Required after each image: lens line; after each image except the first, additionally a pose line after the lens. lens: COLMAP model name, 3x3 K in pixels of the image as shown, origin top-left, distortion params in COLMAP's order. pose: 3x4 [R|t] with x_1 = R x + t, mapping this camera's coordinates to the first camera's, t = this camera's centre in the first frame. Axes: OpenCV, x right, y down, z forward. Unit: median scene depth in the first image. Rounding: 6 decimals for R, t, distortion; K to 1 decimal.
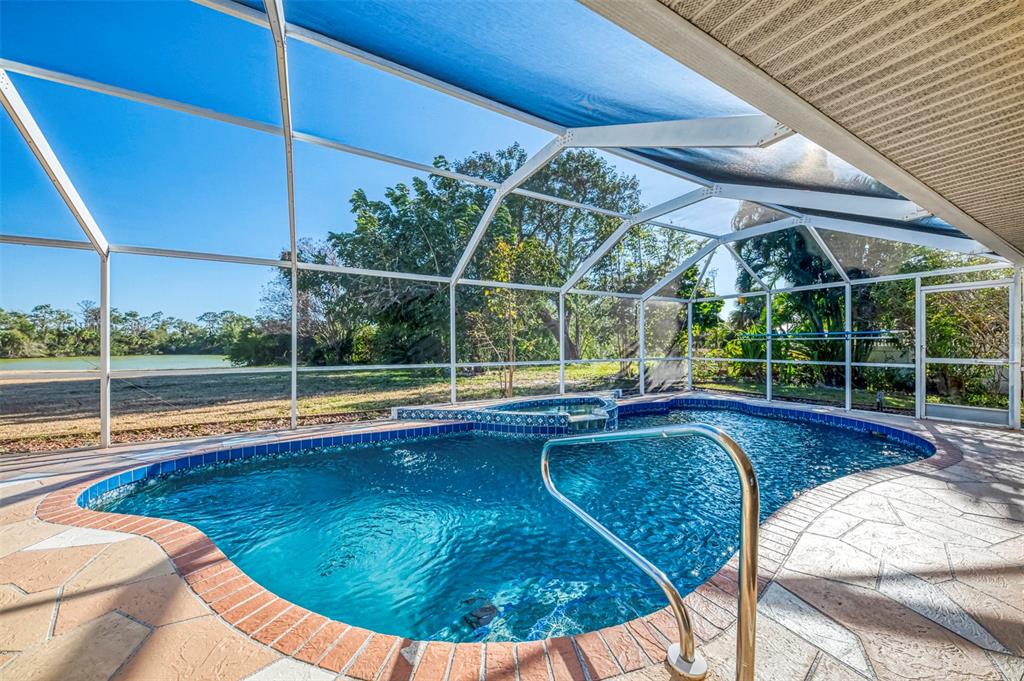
lens RADIAL K [[373.5, 0, 512.0], [0, 373.5, 340.5], [0, 0, 1]] dist [-0.008806, -0.000032]
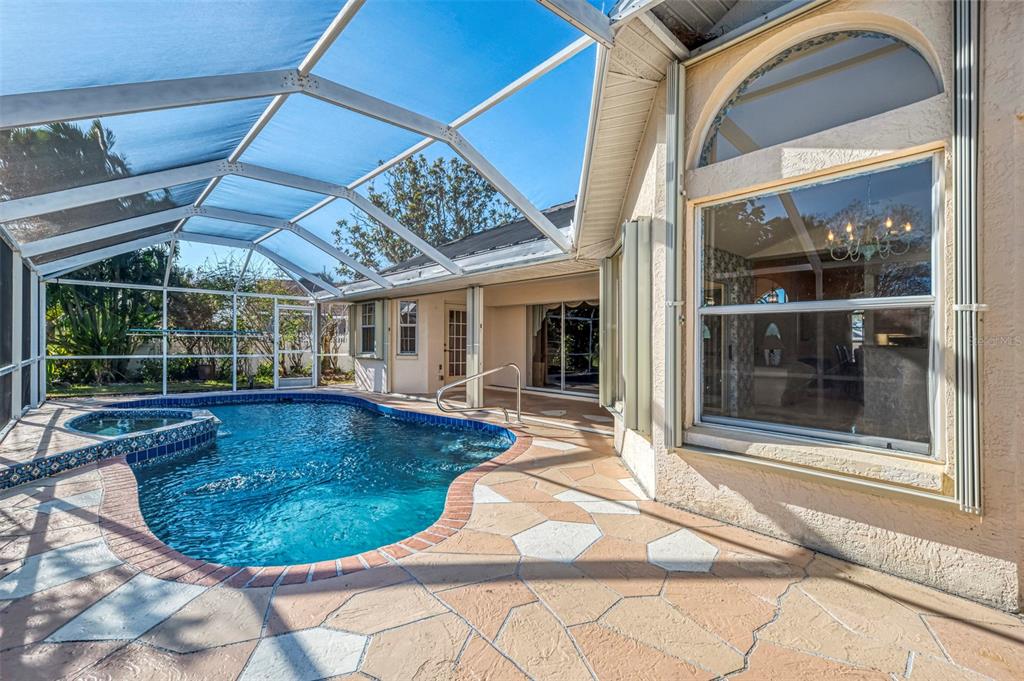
lens RADIAL K [[462.9, 0, 512.0], [0, 462.9, 340.5], [0, 0, 1]] dist [-0.000019, -0.000010]
pose [[-0.204236, 0.002063, 0.978919, -0.362788], [-0.011495, 0.999924, -0.004505, 0.002618], [-0.978854, -0.012173, -0.204197, 0.166040]]
